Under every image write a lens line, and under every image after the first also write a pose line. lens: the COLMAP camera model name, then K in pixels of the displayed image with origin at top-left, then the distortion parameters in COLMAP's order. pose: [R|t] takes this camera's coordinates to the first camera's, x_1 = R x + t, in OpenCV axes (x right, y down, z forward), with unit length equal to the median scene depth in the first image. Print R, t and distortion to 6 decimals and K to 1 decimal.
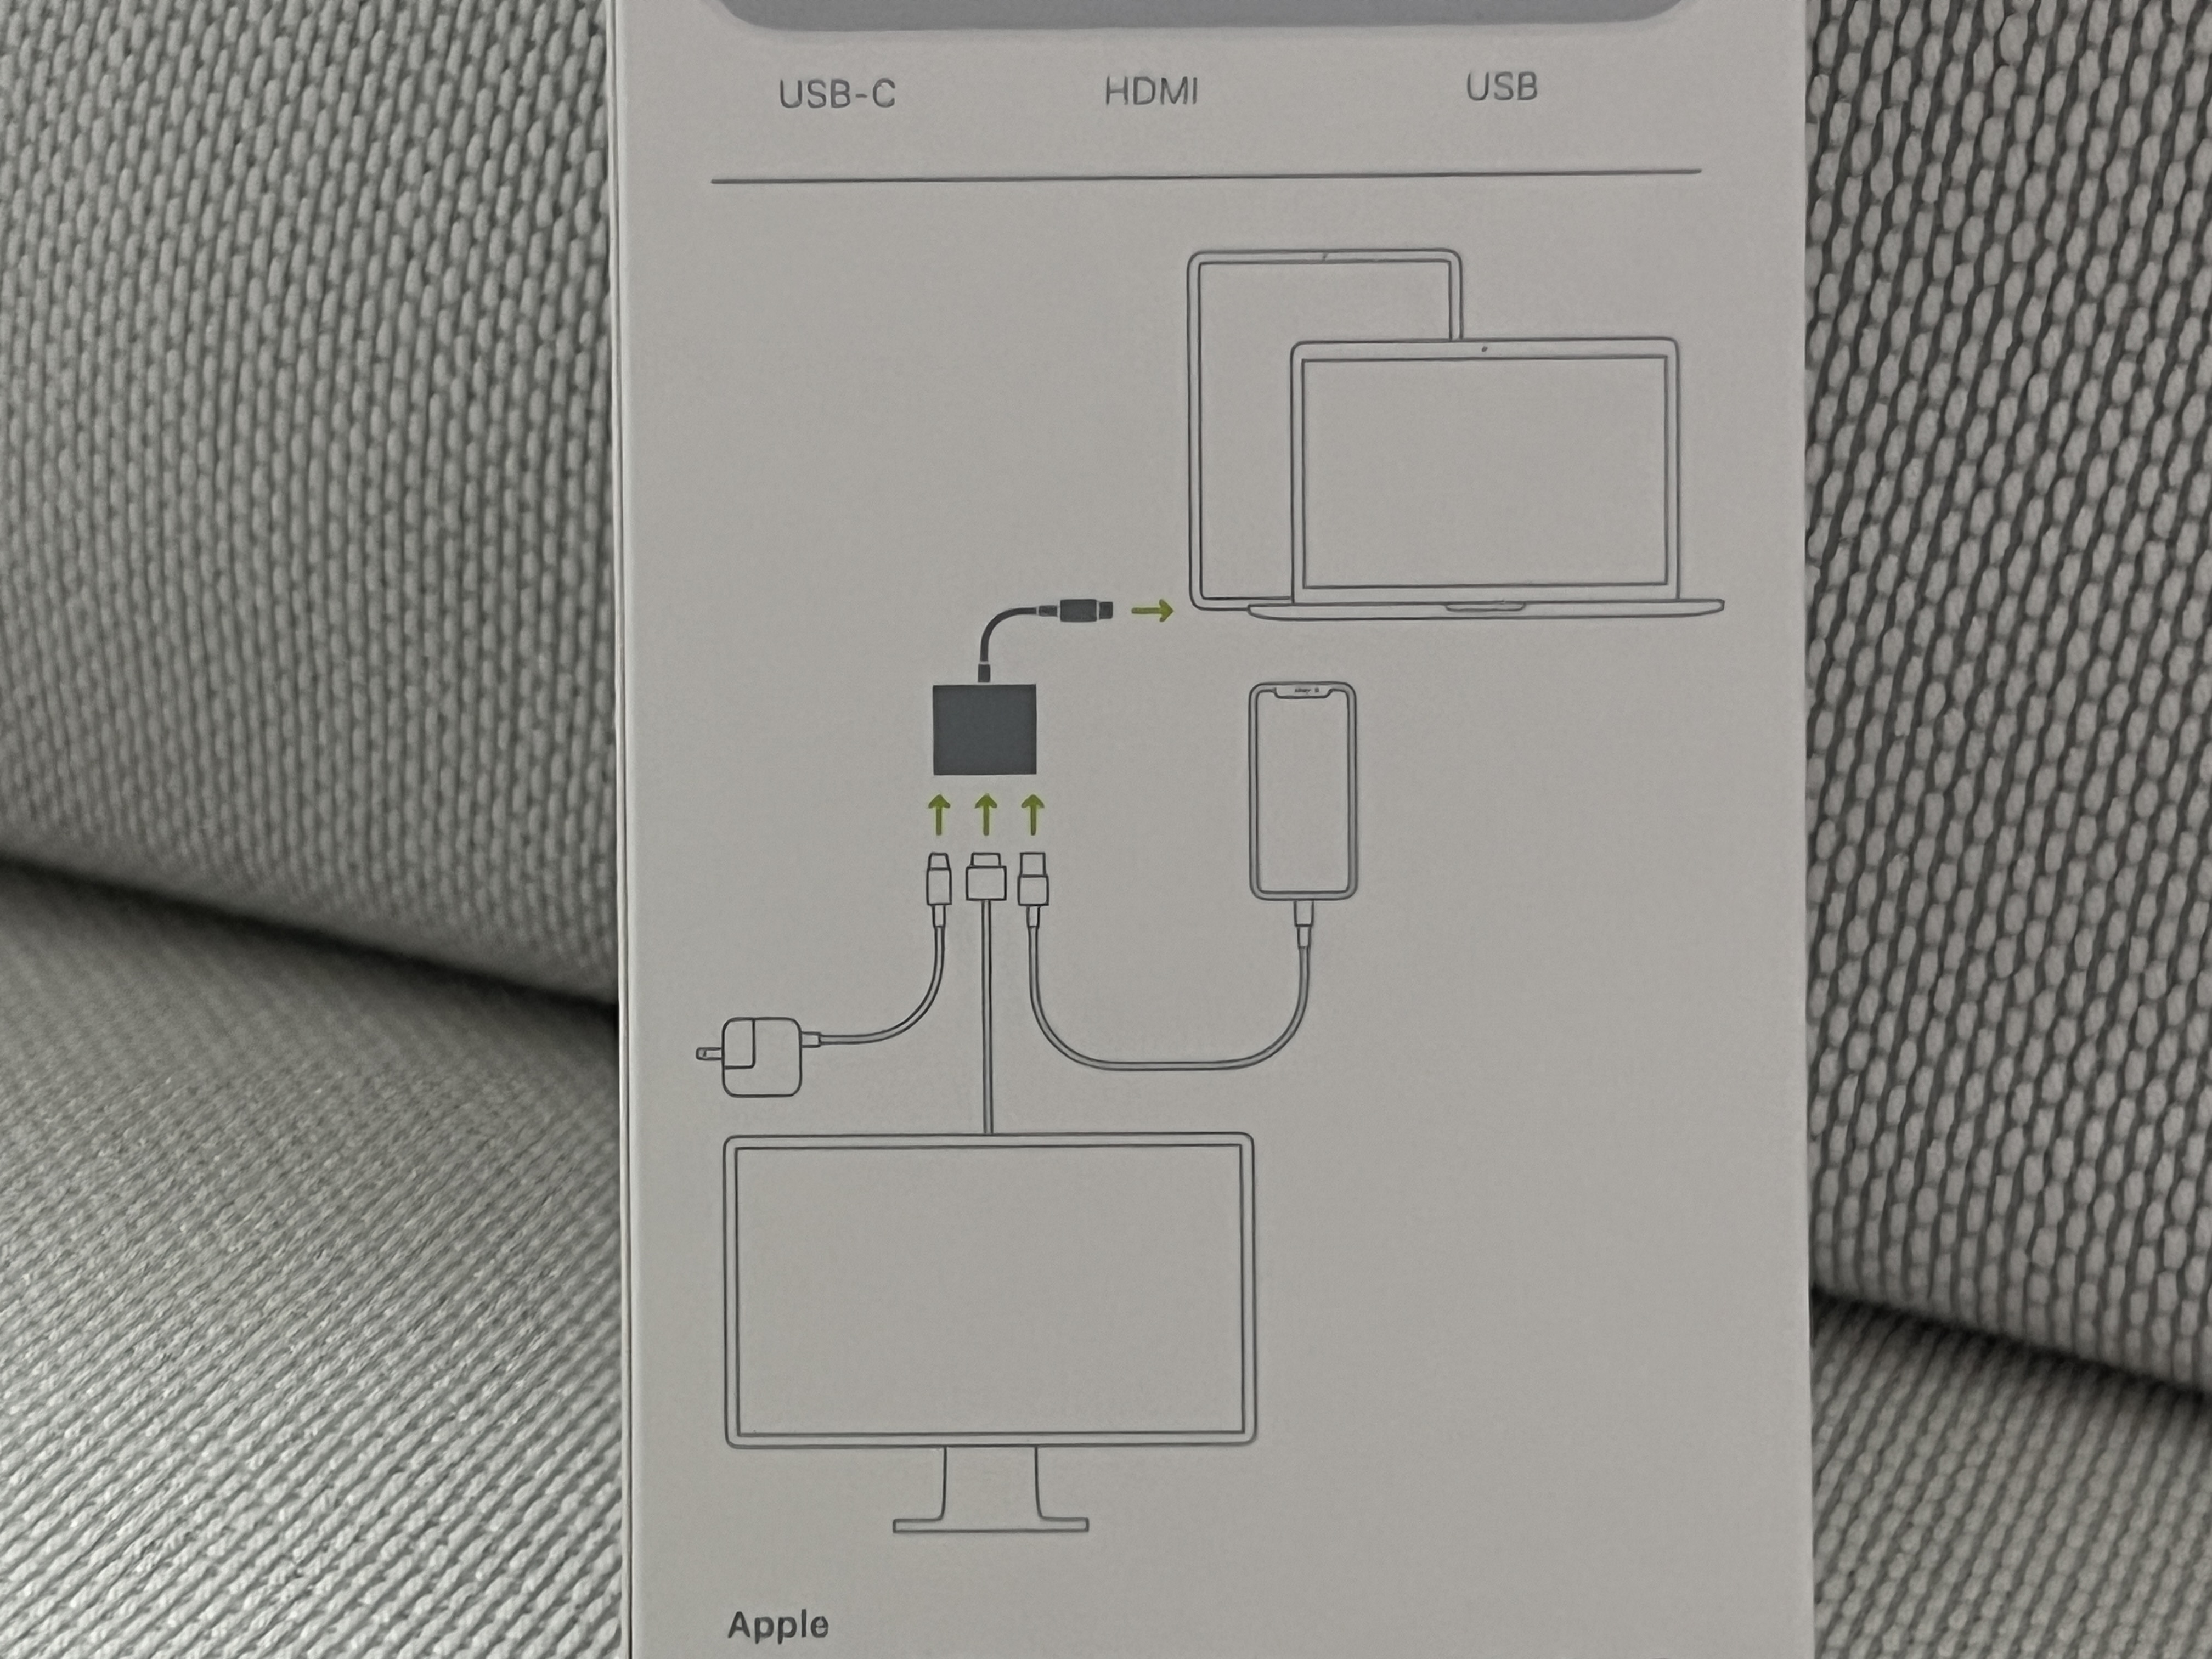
lens RADIAL K [[5093.6, 0, 1114.7], [0, 5093.6, 831.6], [0, 0, 1]] dist [0.171828, 0.000000]
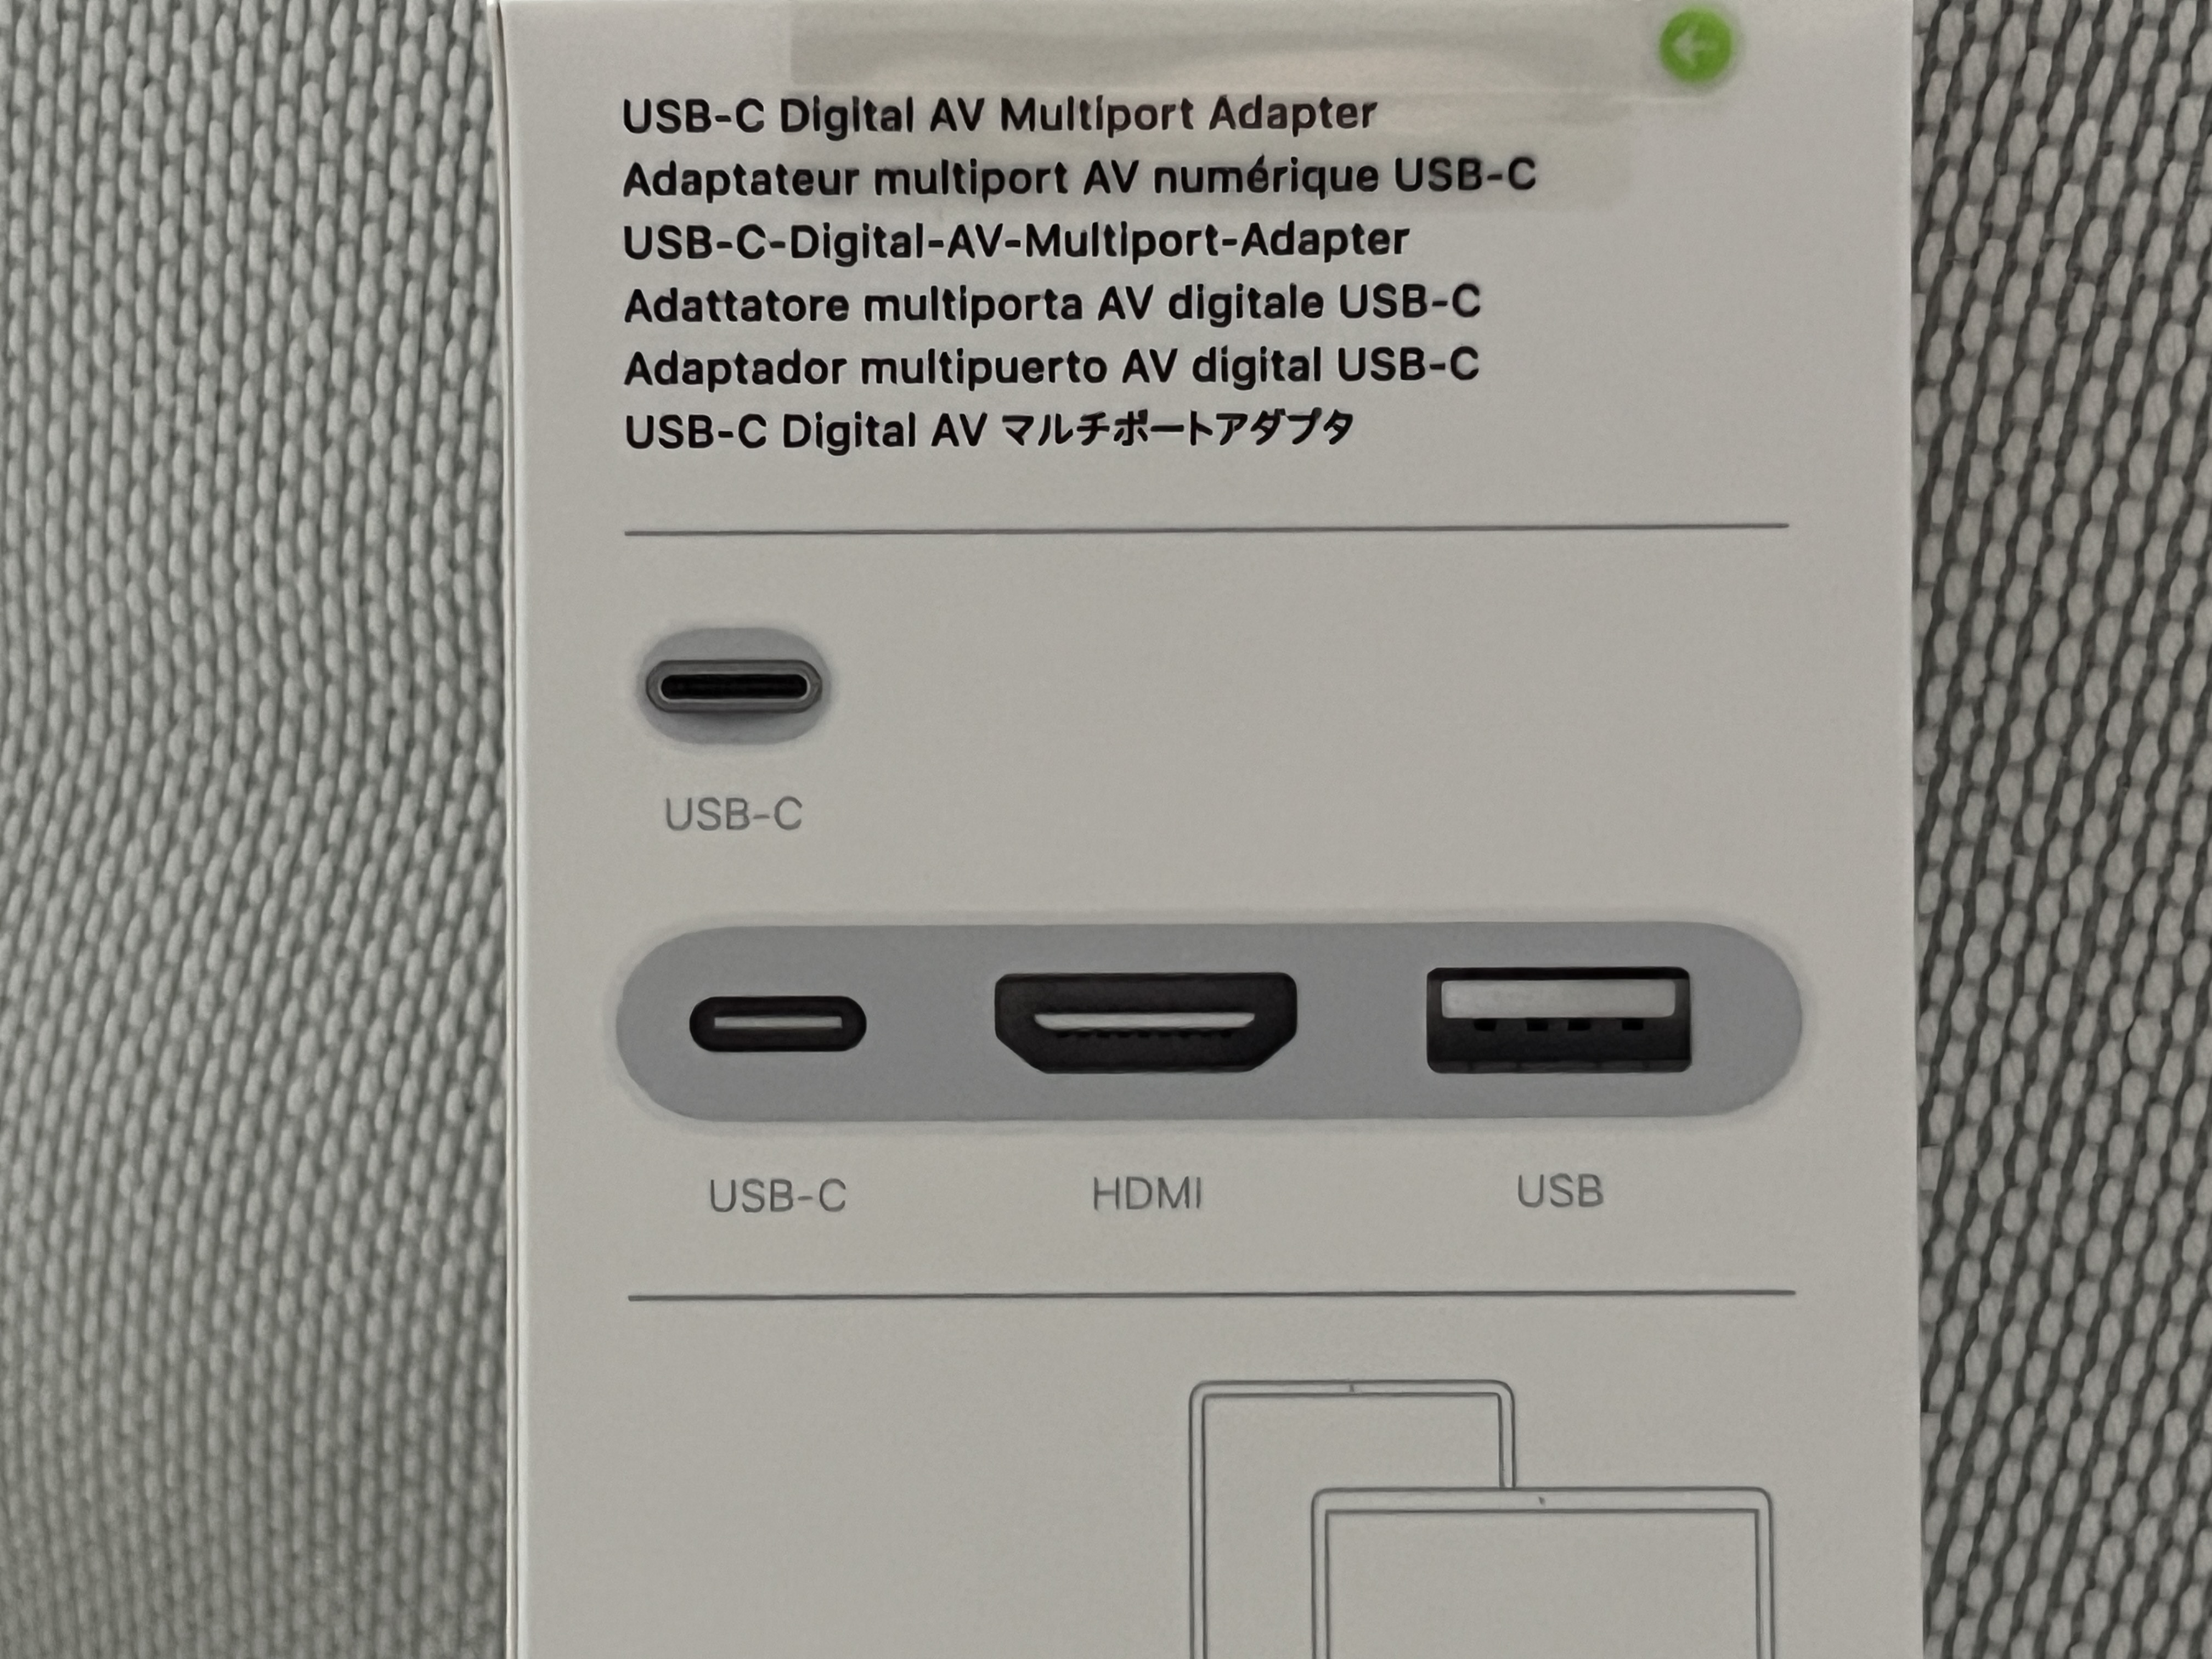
lens RADIAL K [[5093.6, 0, 1111.5], [0, 5093.6, 828.8], [0, 0, 1]] dist [0.171828, 0.000000]
pose [[0.999992, 0.003003, 0.002584, -0.000923], [-0.002919, 0.999491, -0.031770, -0.140966], [-0.002678, 0.031762, 0.999492, 0.119798]]
